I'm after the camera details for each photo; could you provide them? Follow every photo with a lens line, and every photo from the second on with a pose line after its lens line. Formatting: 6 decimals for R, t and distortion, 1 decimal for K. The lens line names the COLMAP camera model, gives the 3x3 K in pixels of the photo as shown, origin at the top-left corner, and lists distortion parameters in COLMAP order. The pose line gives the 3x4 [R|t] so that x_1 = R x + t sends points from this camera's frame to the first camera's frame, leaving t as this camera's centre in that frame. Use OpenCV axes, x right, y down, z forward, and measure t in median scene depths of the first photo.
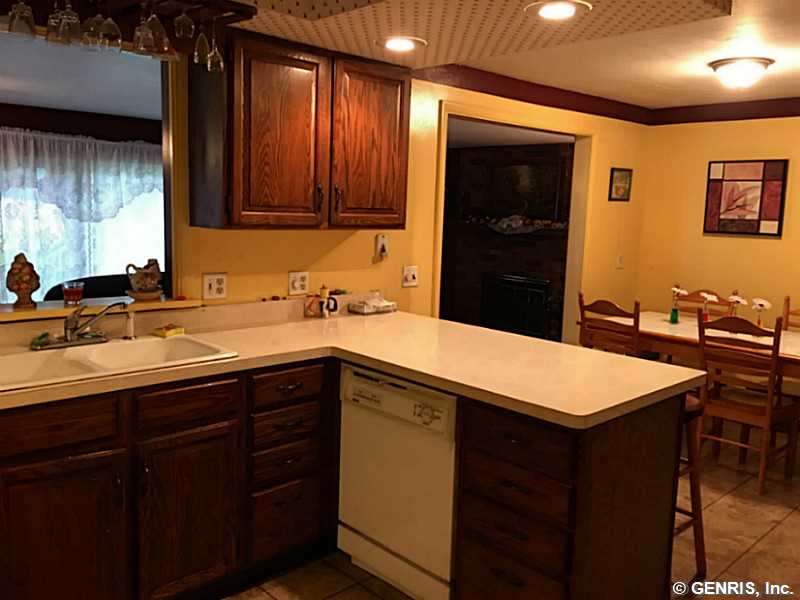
lens RADIAL K [[676.8, 0, 387.3], [0, 676.8, 295.3], [0, 0, 1]] dist [0.079514, -0.124747]
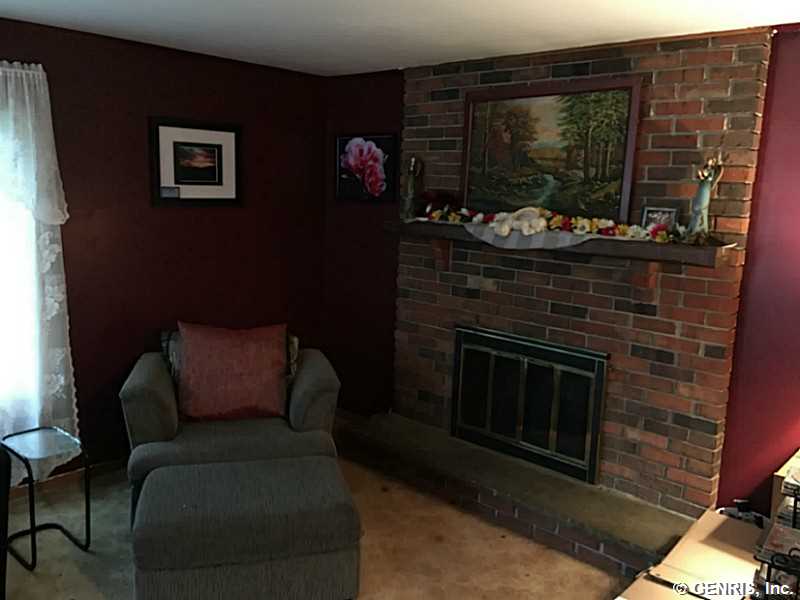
lens RADIAL K [[676.8, 0, 387.3], [0, 676.8, 295.3], [0, 0, 1]] dist [0.079514, -0.124747]
pose [[0.996803, -0.015247, 0.078436, 0.084751], [0.012369, 0.999237, 0.037054, -0.111912], [-0.078941, -0.035965, 0.996230, 0.804033]]
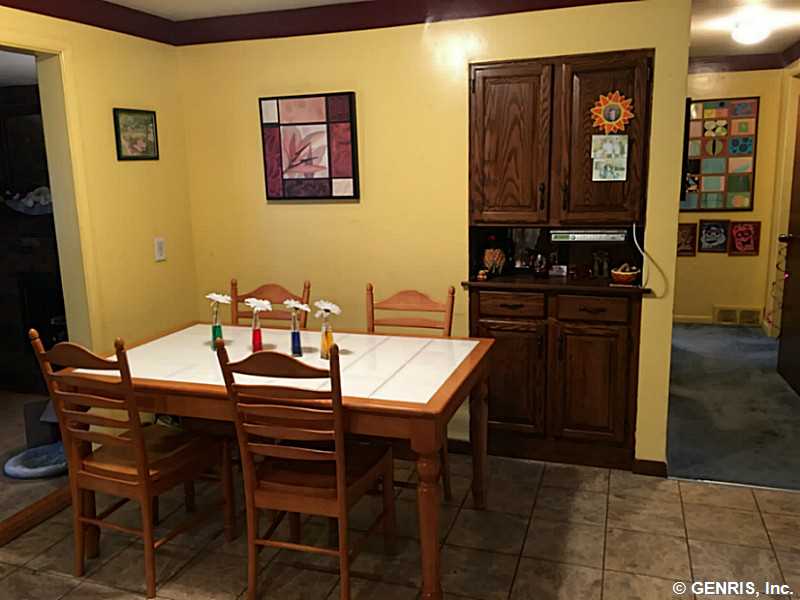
lens RADIAL K [[676.8, 0, 387.3], [0, 676.8, 295.3], [0, 0, 1]] dist [0.079514, -0.124747]
pose [[0.885061, -0.139385, 0.444116, 0.250860], [0.114372, 0.989983, 0.082778, -0.038505], [-0.451206, -0.022469, 0.892137, 0.317216]]
